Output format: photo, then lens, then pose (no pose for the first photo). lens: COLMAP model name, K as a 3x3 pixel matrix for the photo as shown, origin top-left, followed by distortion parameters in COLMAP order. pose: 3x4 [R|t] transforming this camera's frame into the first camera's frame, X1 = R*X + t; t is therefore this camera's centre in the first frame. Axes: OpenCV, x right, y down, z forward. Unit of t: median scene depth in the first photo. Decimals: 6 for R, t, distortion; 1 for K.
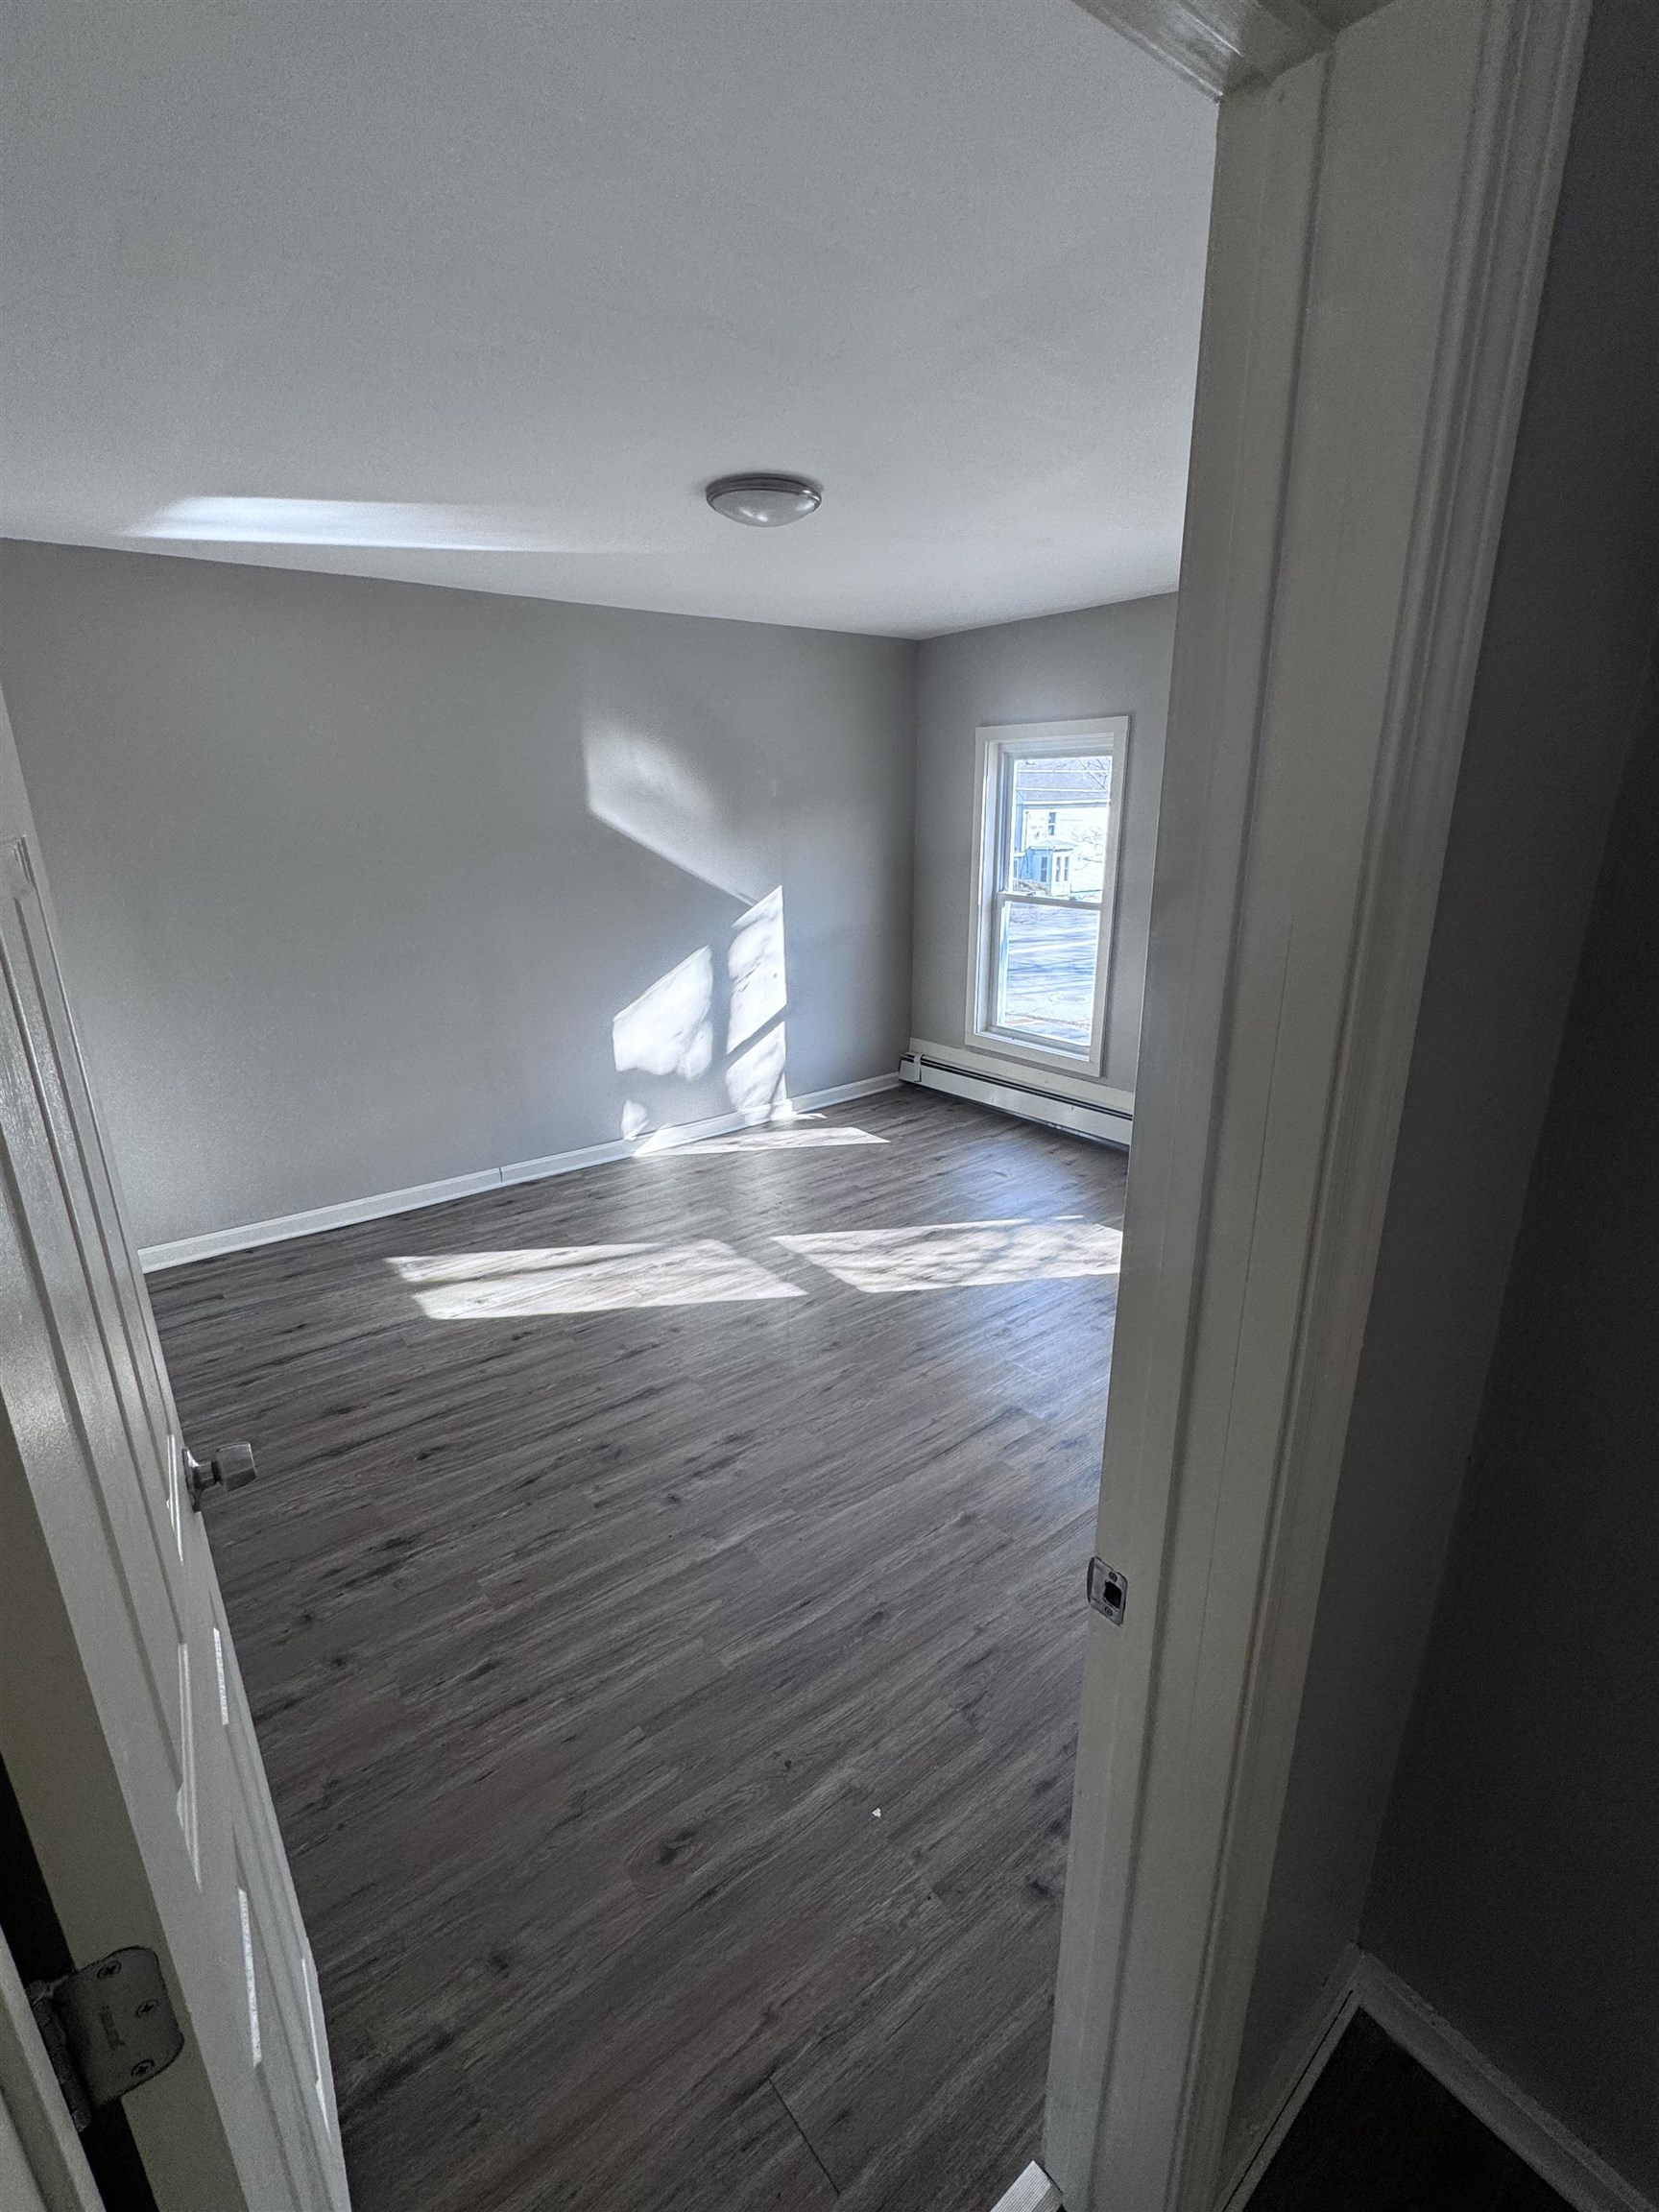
lens RADIAL K [[985.4, 0, 829.5], [0, 985.4, 1106.0], [0, 0, 1]] dist [-0.003027, 0.000423]
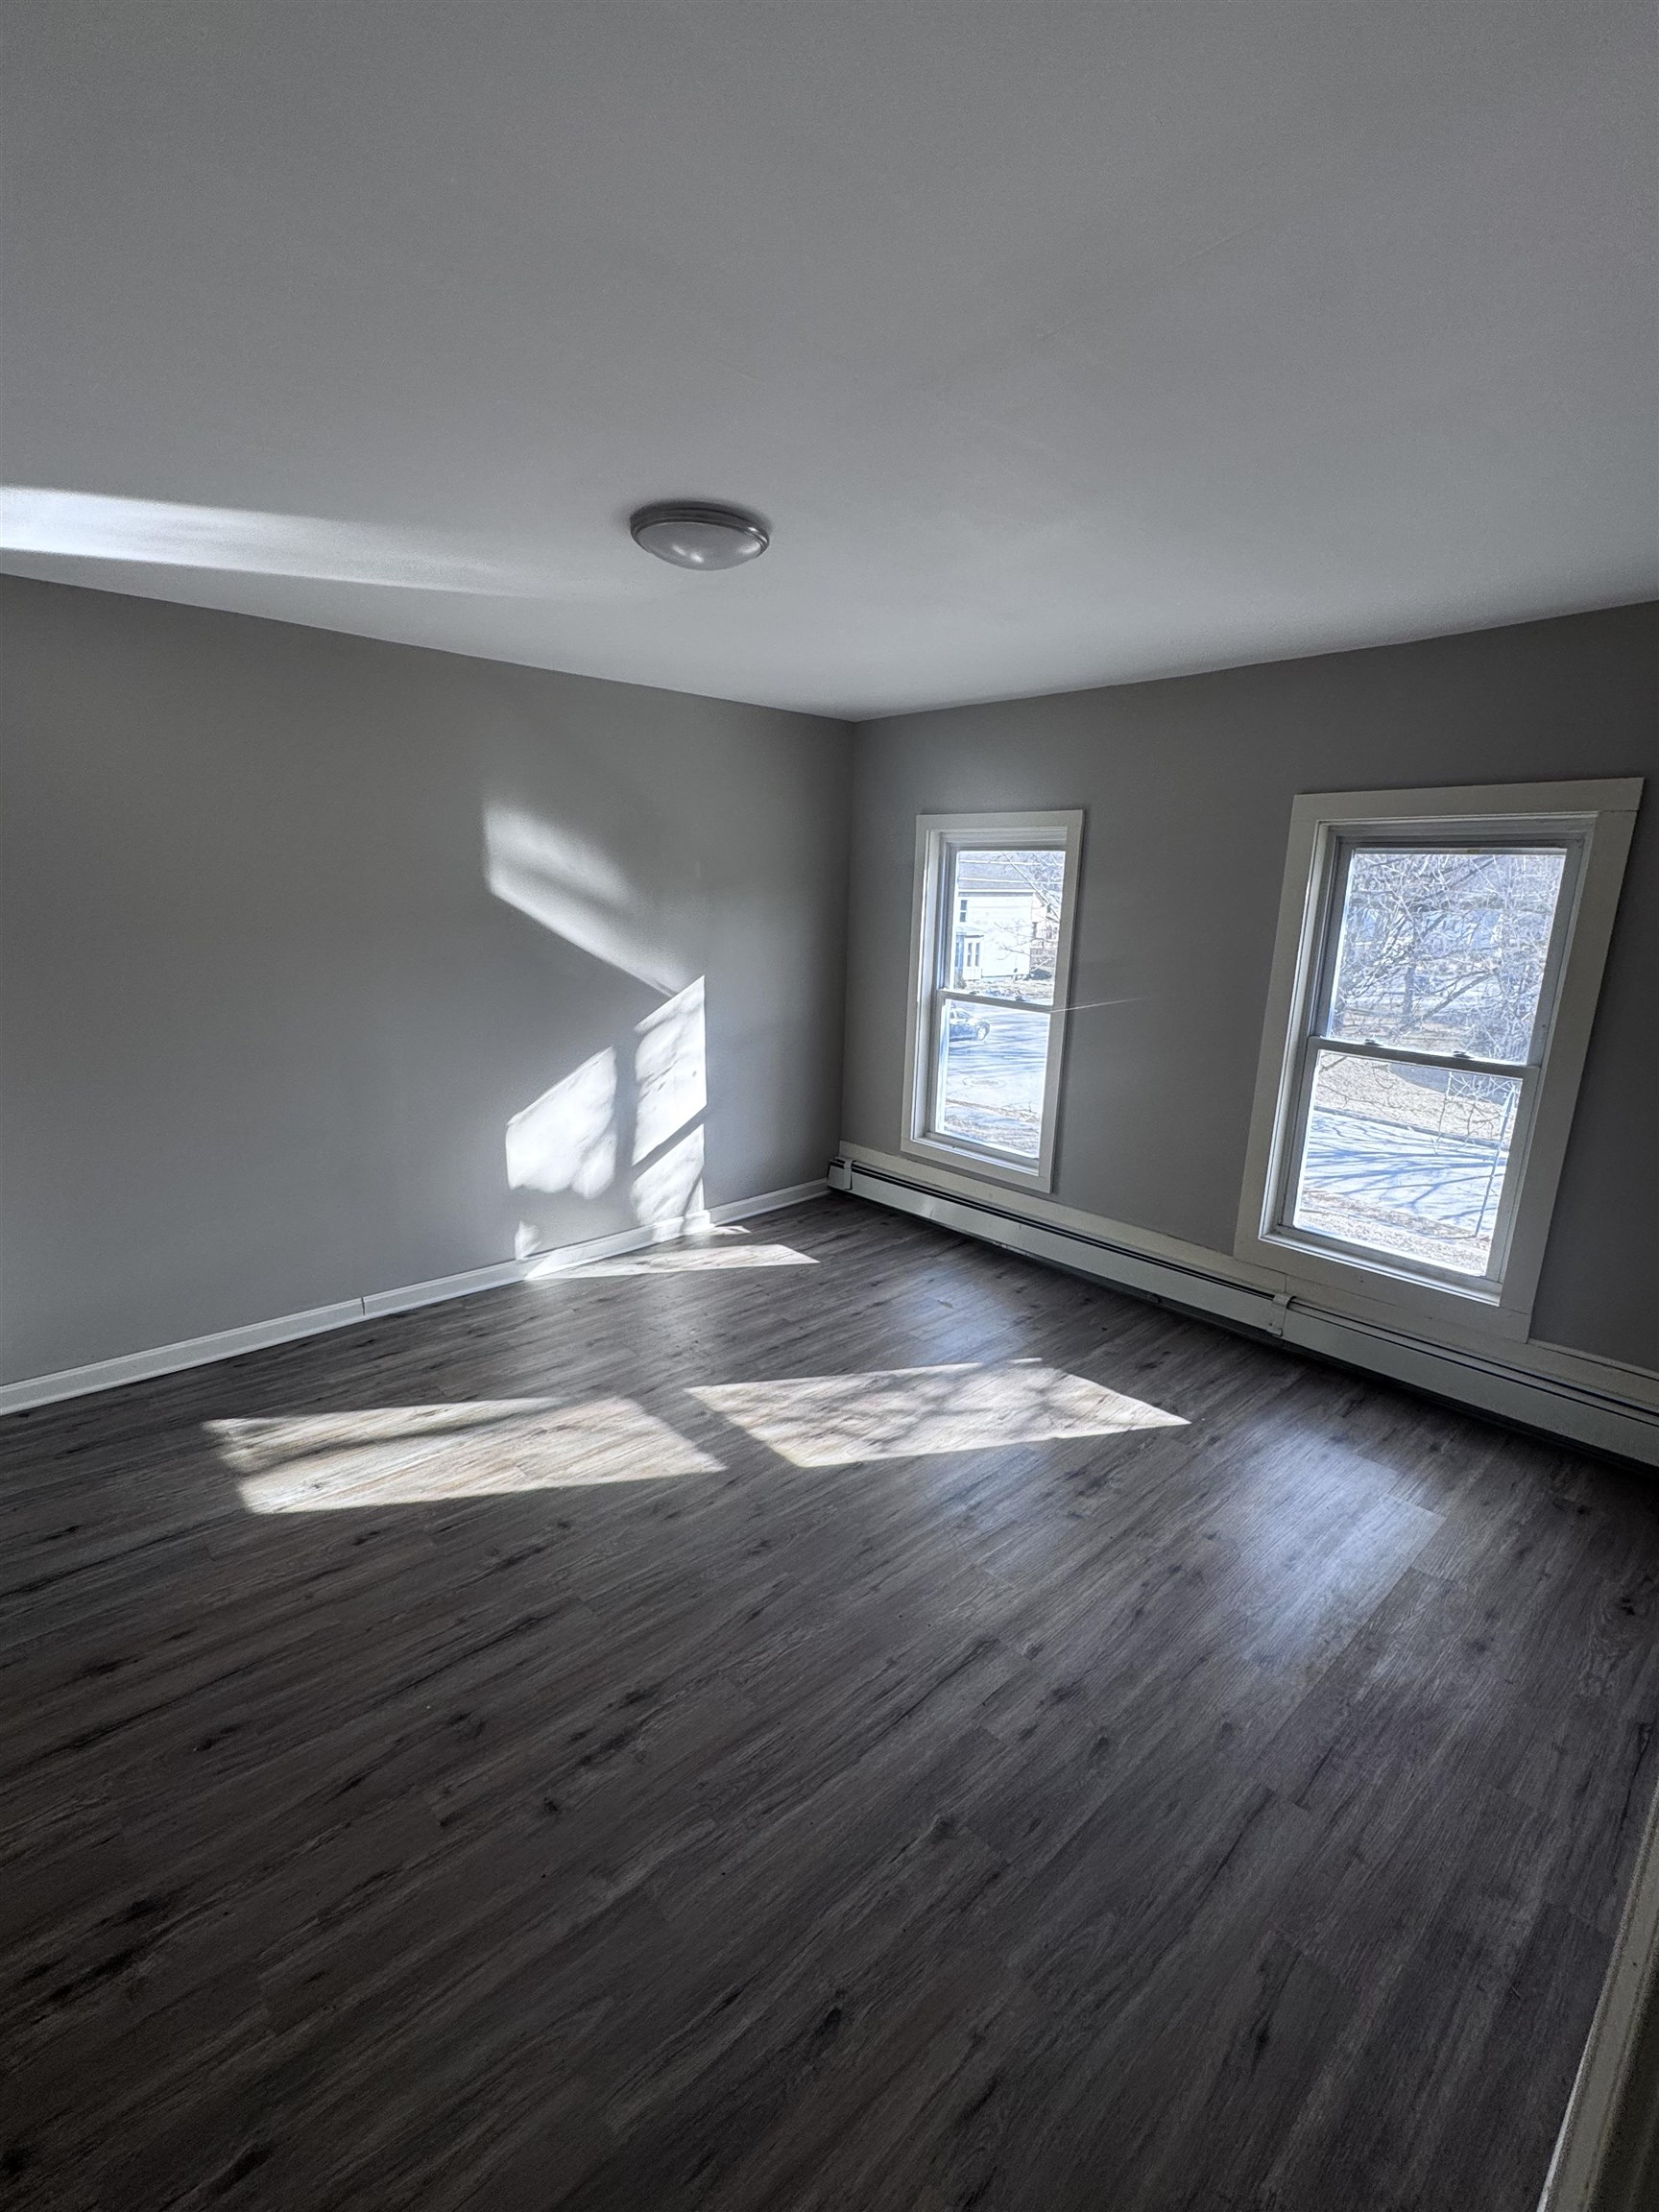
lens RADIAL K [[985.4, 0, 829.5], [0, 985.4, 1106.0], [0, 0, 1]] dist [-0.003027, 0.000423]
pose [[0.995895, 0.017086, 0.088891, -0.016304], [-0.010192, 0.996945, -0.077440, -0.049341], [-0.089943, 0.076217, 0.993026, 0.138232]]
